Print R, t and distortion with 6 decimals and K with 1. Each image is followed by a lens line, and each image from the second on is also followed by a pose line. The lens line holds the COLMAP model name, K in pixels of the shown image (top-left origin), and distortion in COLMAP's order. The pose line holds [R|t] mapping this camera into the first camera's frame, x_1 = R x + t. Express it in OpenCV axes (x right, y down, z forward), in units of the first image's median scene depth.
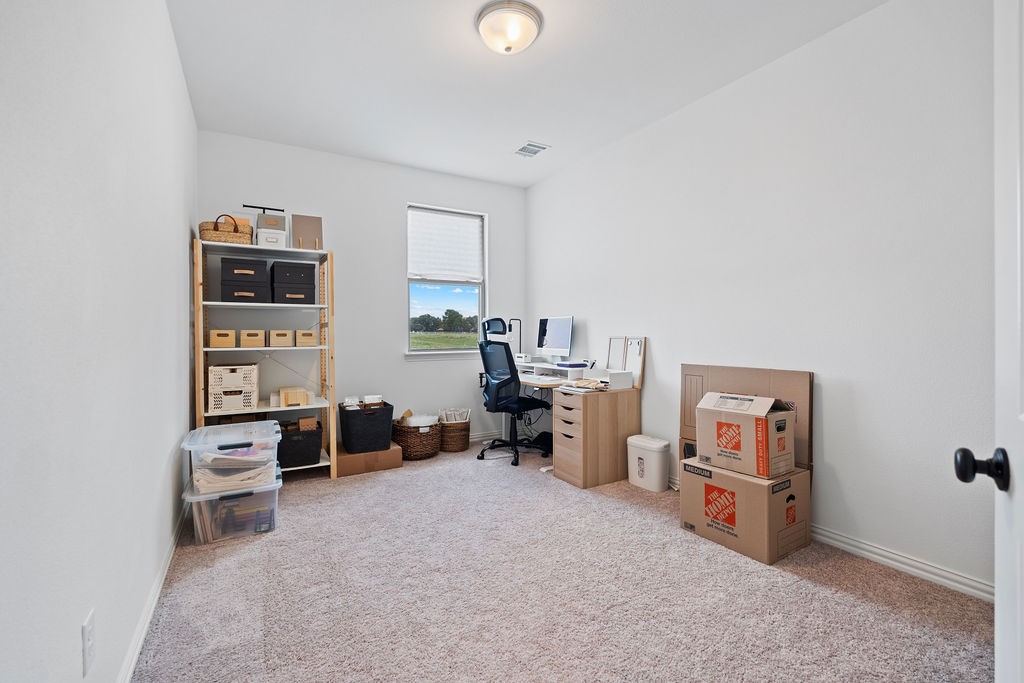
lens RADIAL K [[456.3, 0, 511.5], [0, 456.3, 334.7], [0, 0, 1]] dist [-0.003619, 0.000183]
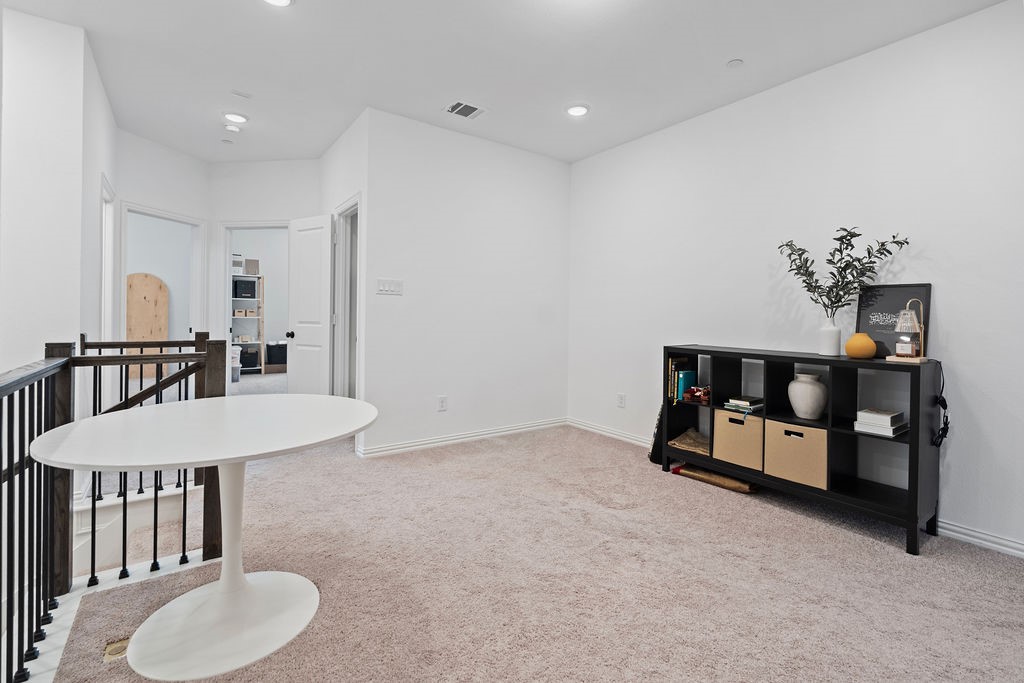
lens RADIAL K [[456.3, 0, 511.3], [0, 456.3, 318.7], [0, 0, 1]] dist [-0.003619, 0.000183]
pose [[0.994626, 0.013256, 0.102681, 0.605363], [-0.013692, 0.999900, 0.003541, 0.009309], [-0.102623, -0.004928, 0.994708, -1.389270]]
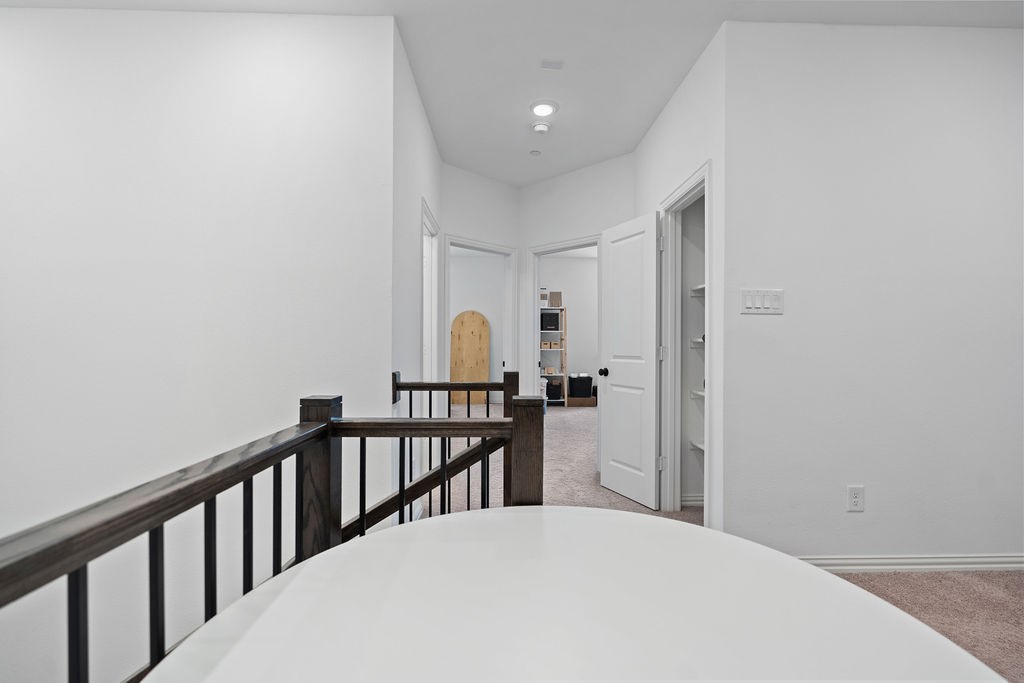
lens RADIAL K [[433.7, 0, 516.3], [0, 433.7, 345.2], [0, 0, 1]] dist [-0.000425, -0.000002]
pose [[0.880602, 0.003620, -0.473842, 0.409773], [-0.003998, 0.999992, 0.000208, 0.006615], [0.473839, 0.001711, 0.880610, -1.009090]]
